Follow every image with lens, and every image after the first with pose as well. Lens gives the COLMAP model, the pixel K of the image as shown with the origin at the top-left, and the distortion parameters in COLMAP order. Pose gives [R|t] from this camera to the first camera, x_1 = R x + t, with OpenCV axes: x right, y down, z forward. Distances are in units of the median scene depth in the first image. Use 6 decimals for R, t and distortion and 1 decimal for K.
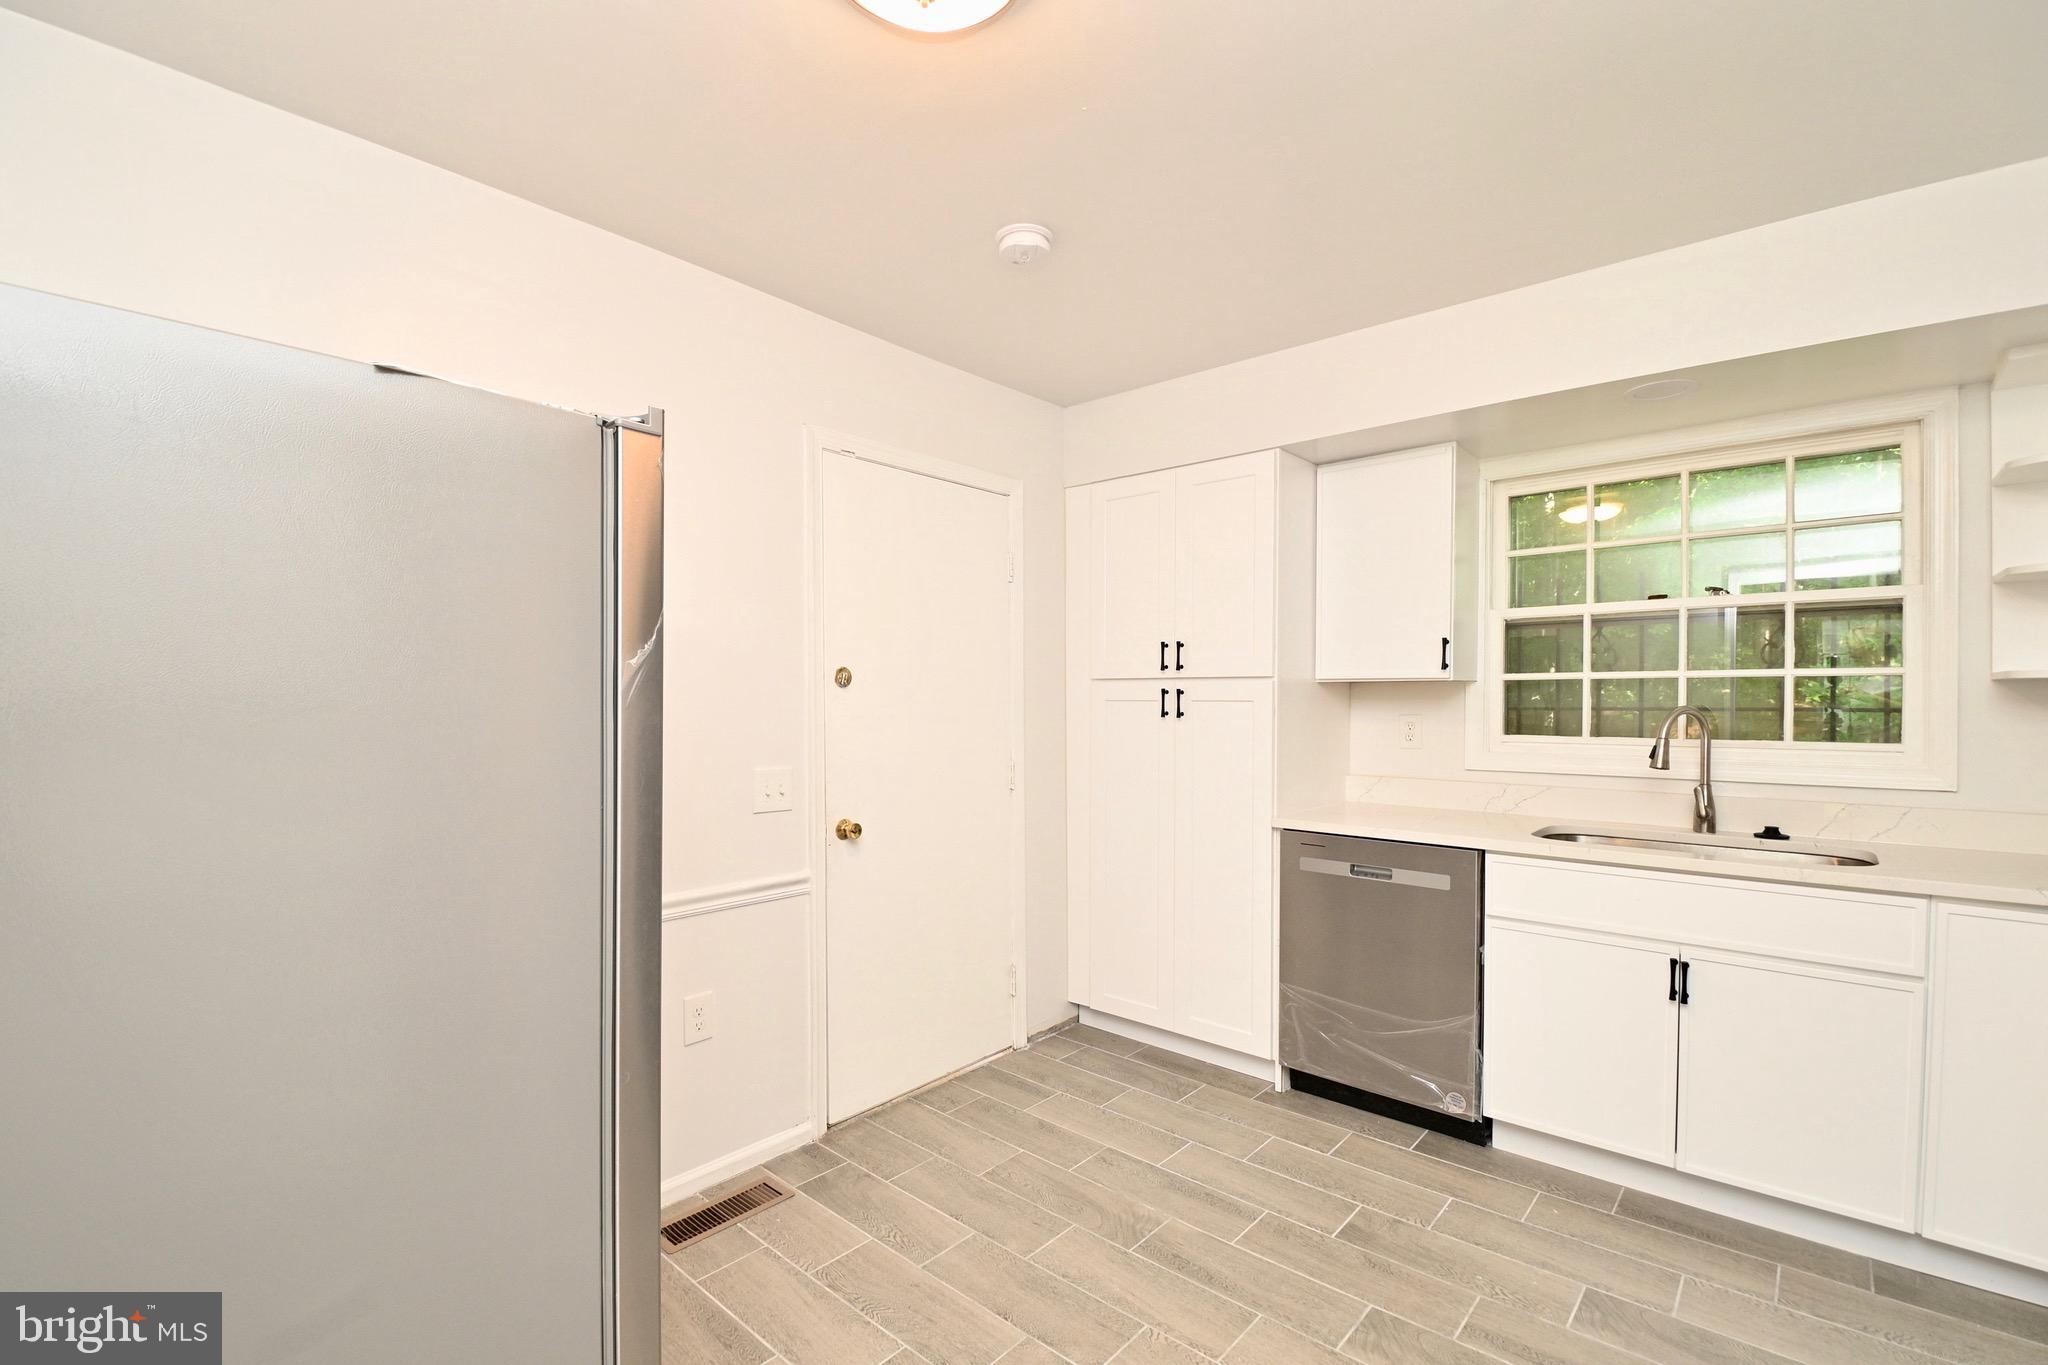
lens RADIAL K [[898.7, 0, 1027.1], [0, 898.7, 683.5], [0, 0, 1]] dist [-0.004307, -0.006495]
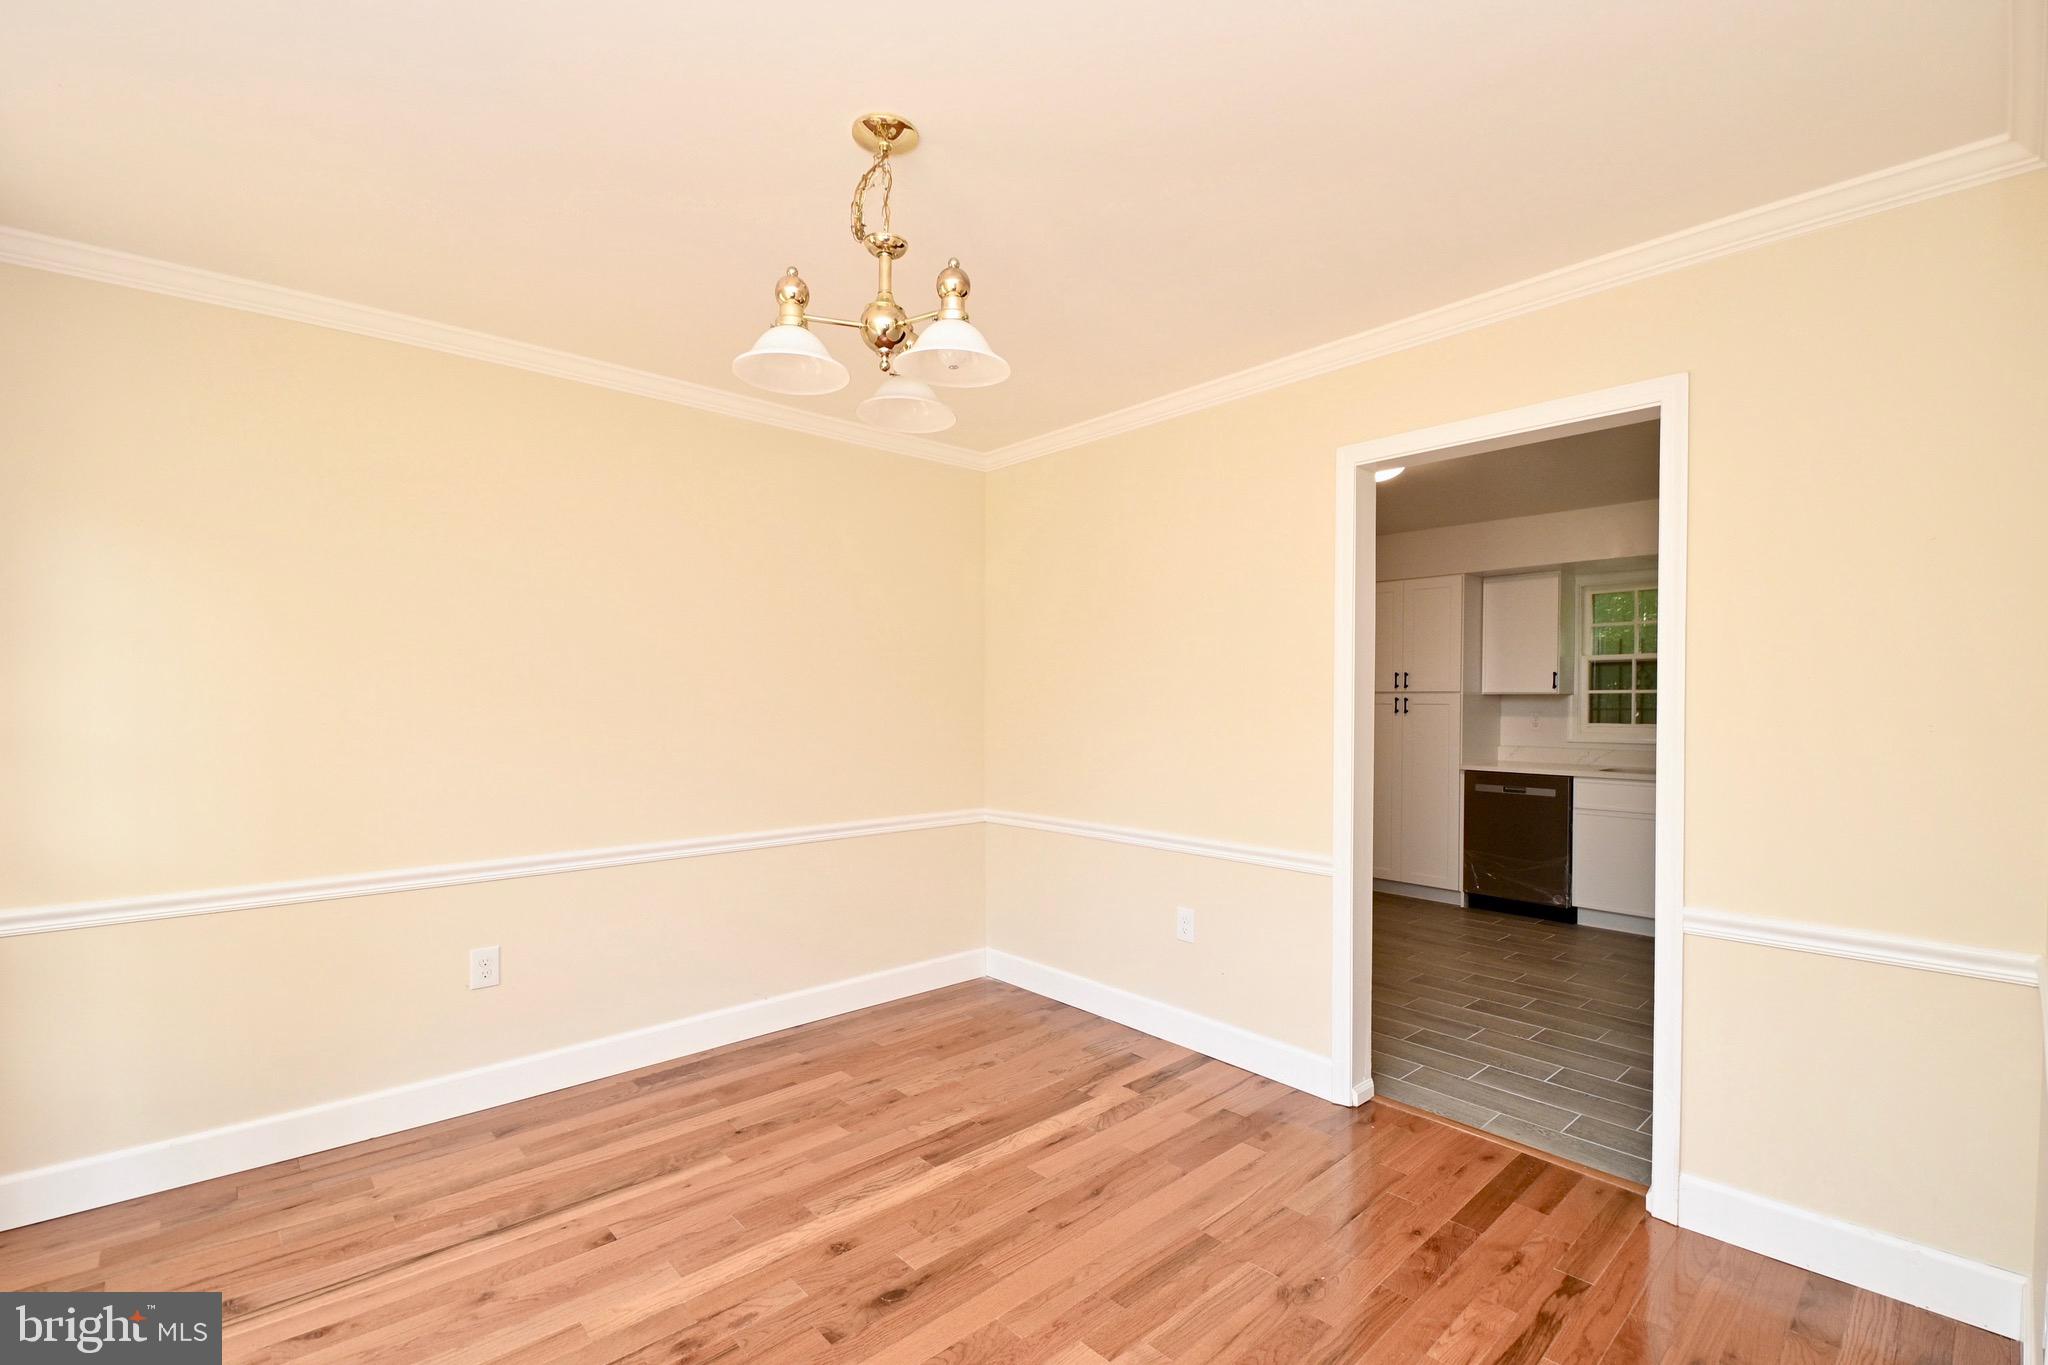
lens RADIAL K [[898.7, 0, 1017.7], [0, 898.7, 692.5], [0, 0, 1]] dist [-0.004307, -0.006495]
pose [[0.992465, 0.001551, -0.122520, -0.435577], [-0.000871, 0.999984, 0.005607, -0.016054], [0.122527, -0.005458, 0.992450, -1.034321]]
